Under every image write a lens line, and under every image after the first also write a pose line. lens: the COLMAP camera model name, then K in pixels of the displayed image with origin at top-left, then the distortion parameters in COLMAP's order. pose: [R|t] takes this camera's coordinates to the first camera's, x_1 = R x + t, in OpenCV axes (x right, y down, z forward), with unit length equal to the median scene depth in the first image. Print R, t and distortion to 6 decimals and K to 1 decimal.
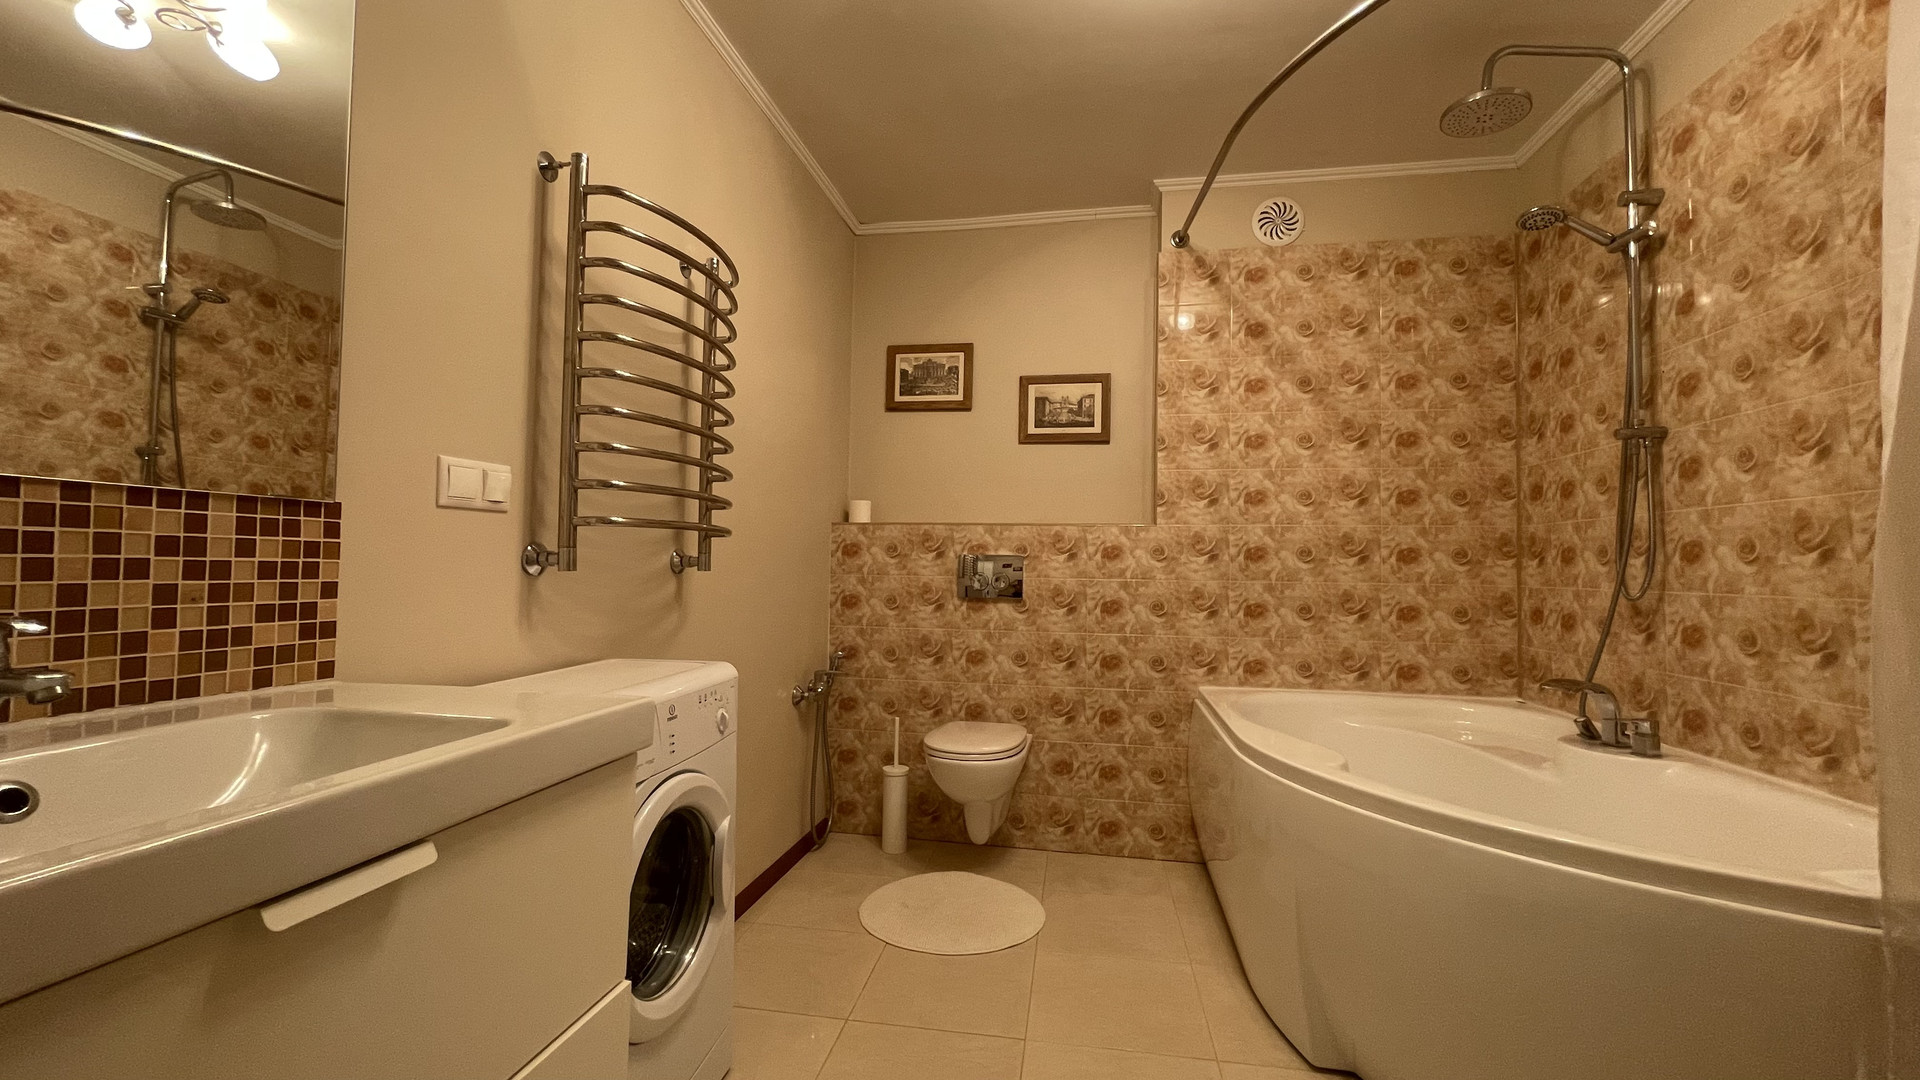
lens RADIAL K [[776.9, 0, 957.4], [0, 776.9, 542.6], [0, 0, 1]] dist [-0.003632, 0.000432]
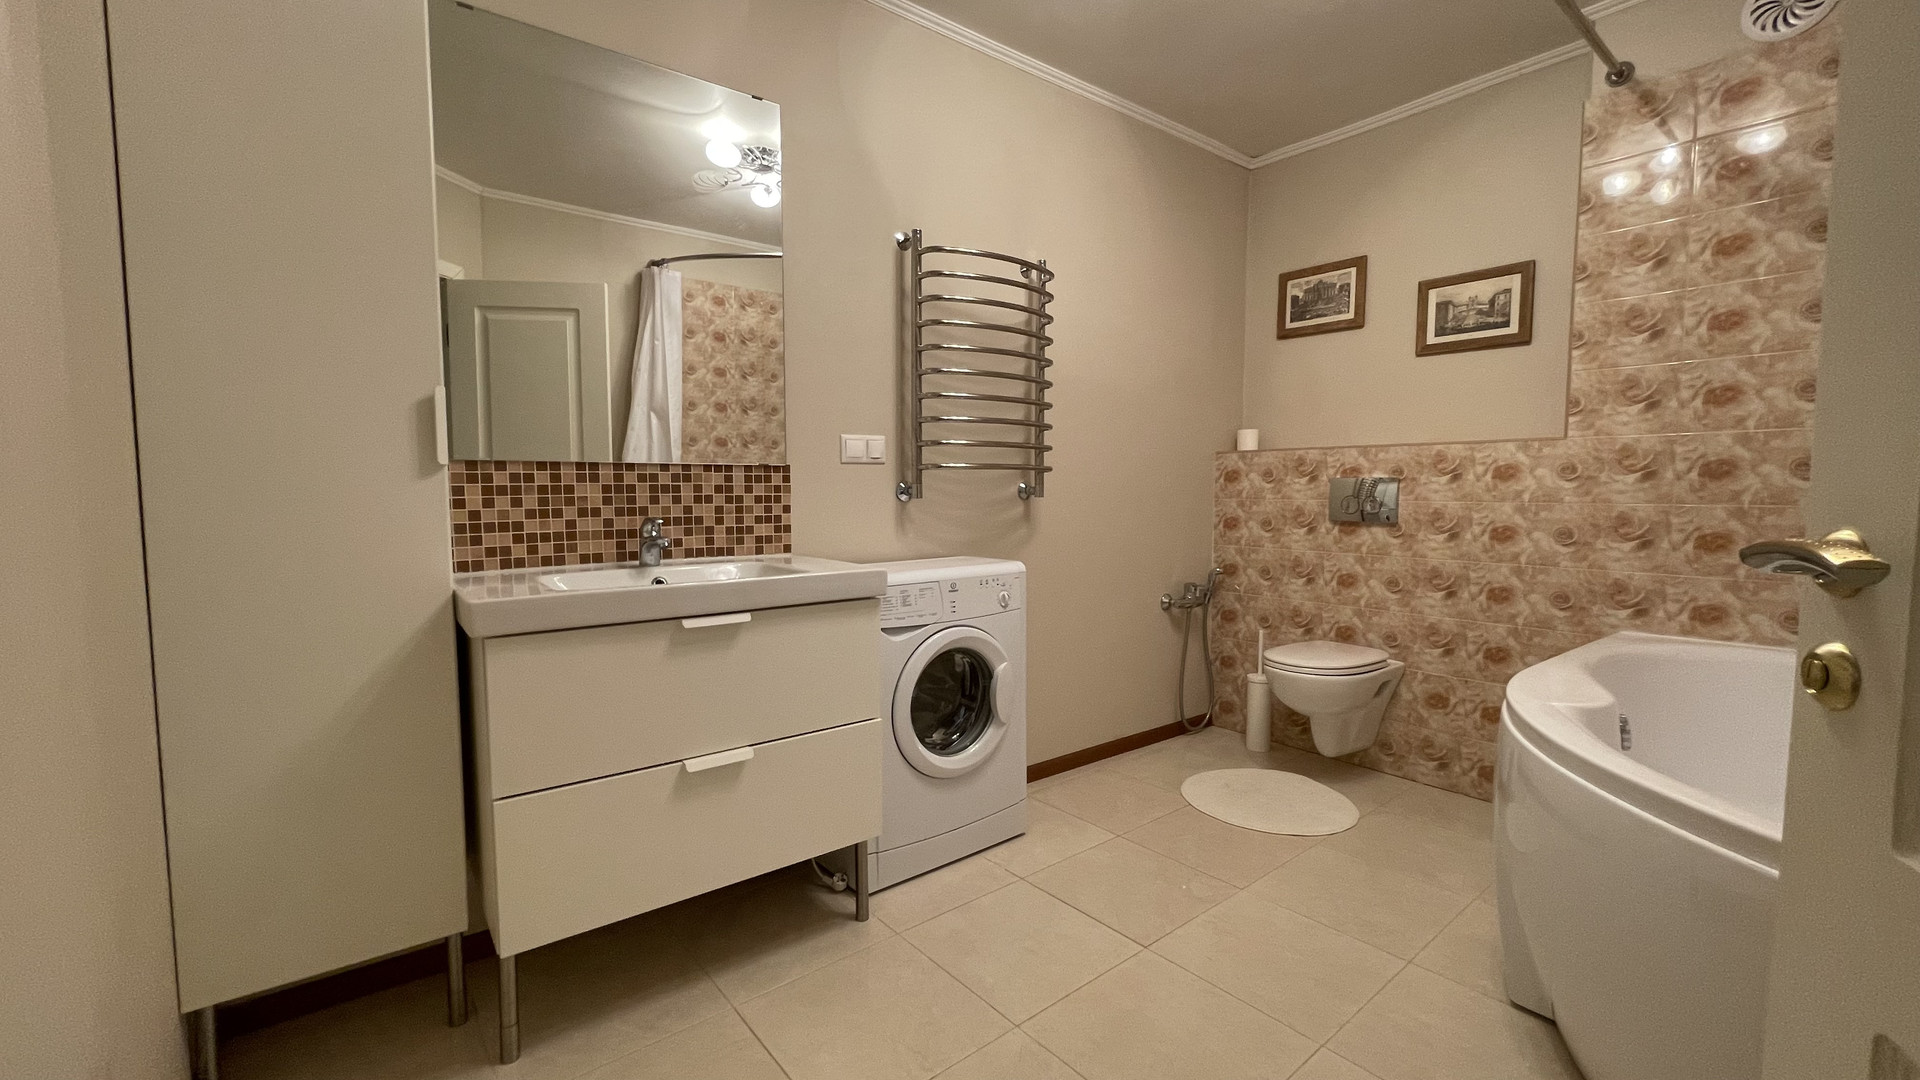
lens RADIAL K [[776.9, 0, 955.5], [0, 776.9, 536.6], [0, 0, 1]] dist [-0.003632, 0.000432]
pose [[0.748488, 0.024701, -0.662688, 0.684964], [0.033684, 0.996600, 0.075193, -0.003203], [0.662292, -0.078603, 0.745111, -0.172030]]
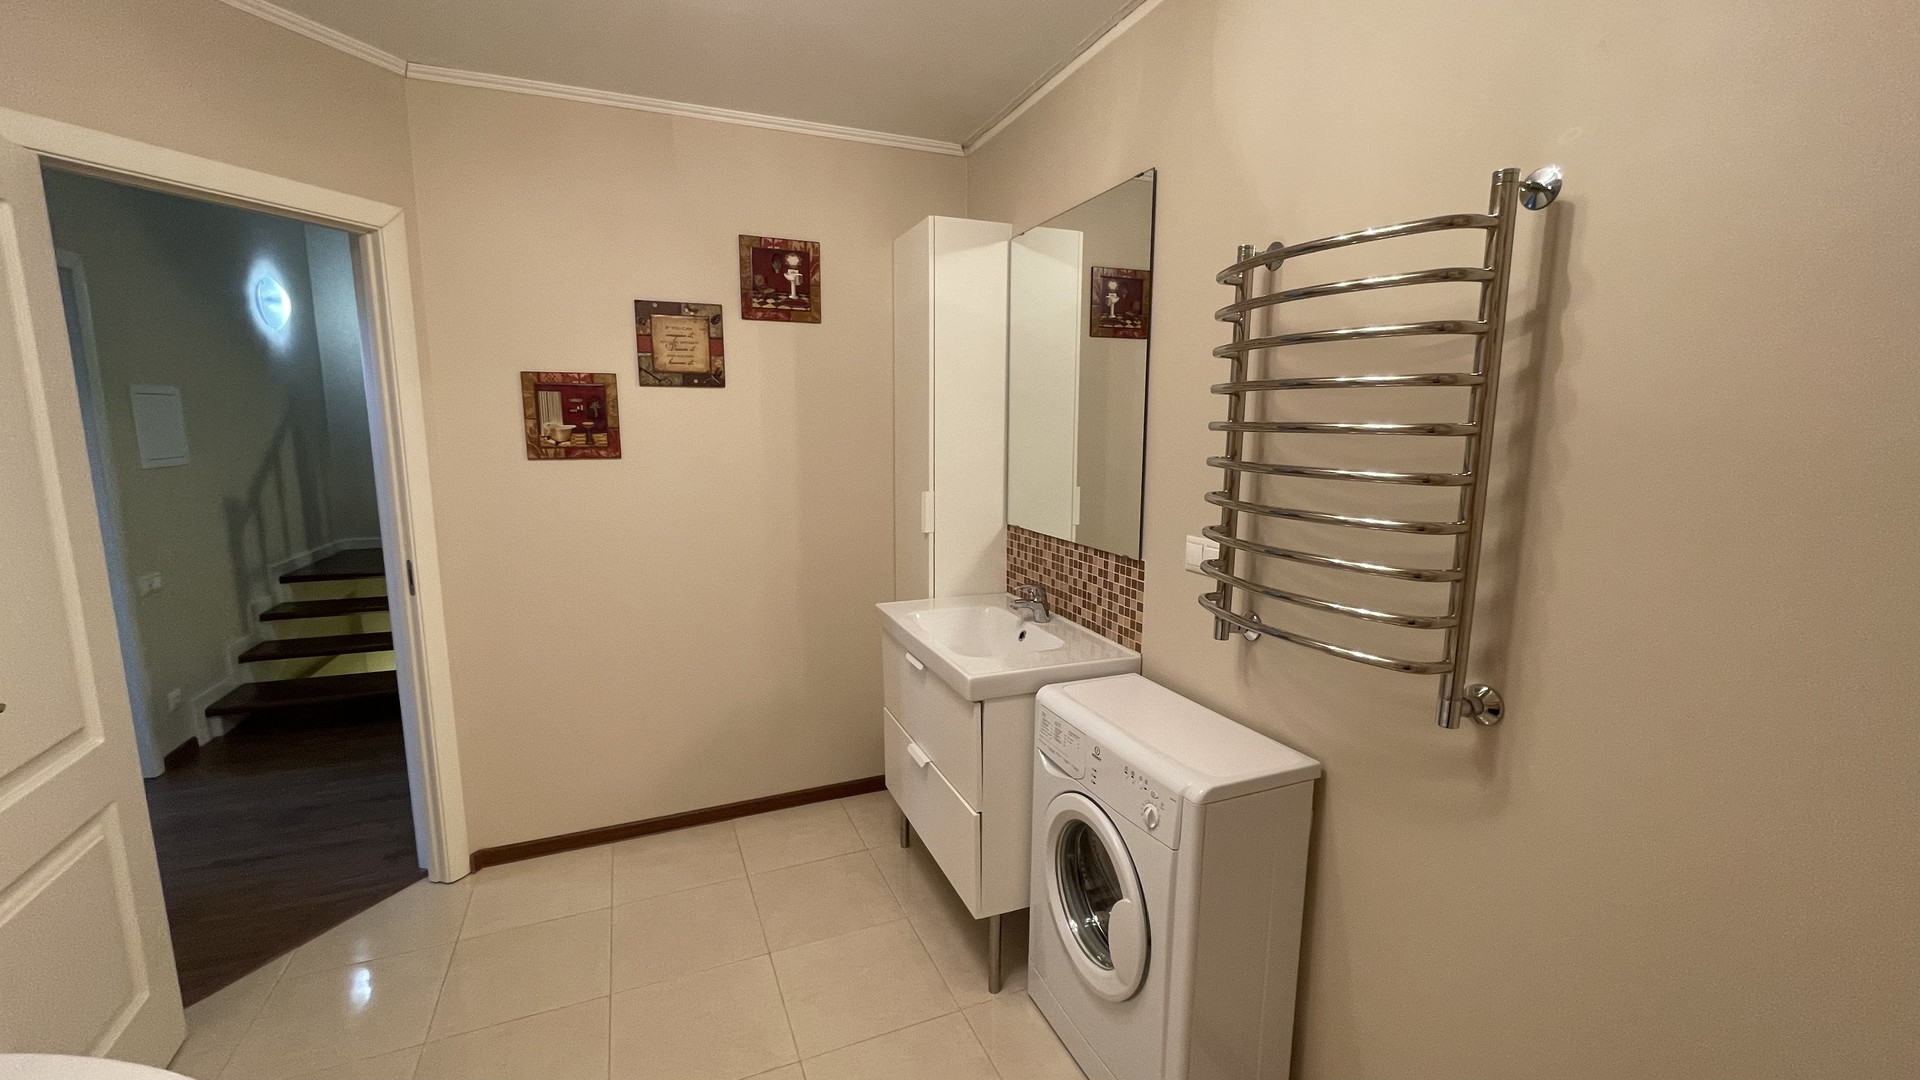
lens RADIAL K [[776.9, 0, 960.5], [0, 776.9, 545.2], [0, 0, 1]] dist [-0.003632, 0.000432]
pose [[-0.841320, 0.059907, -0.537207, 0.449514], [-0.006232, 0.992699, 0.120461, -0.250760], [0.540501, 0.104694, -0.834804, 1.869911]]
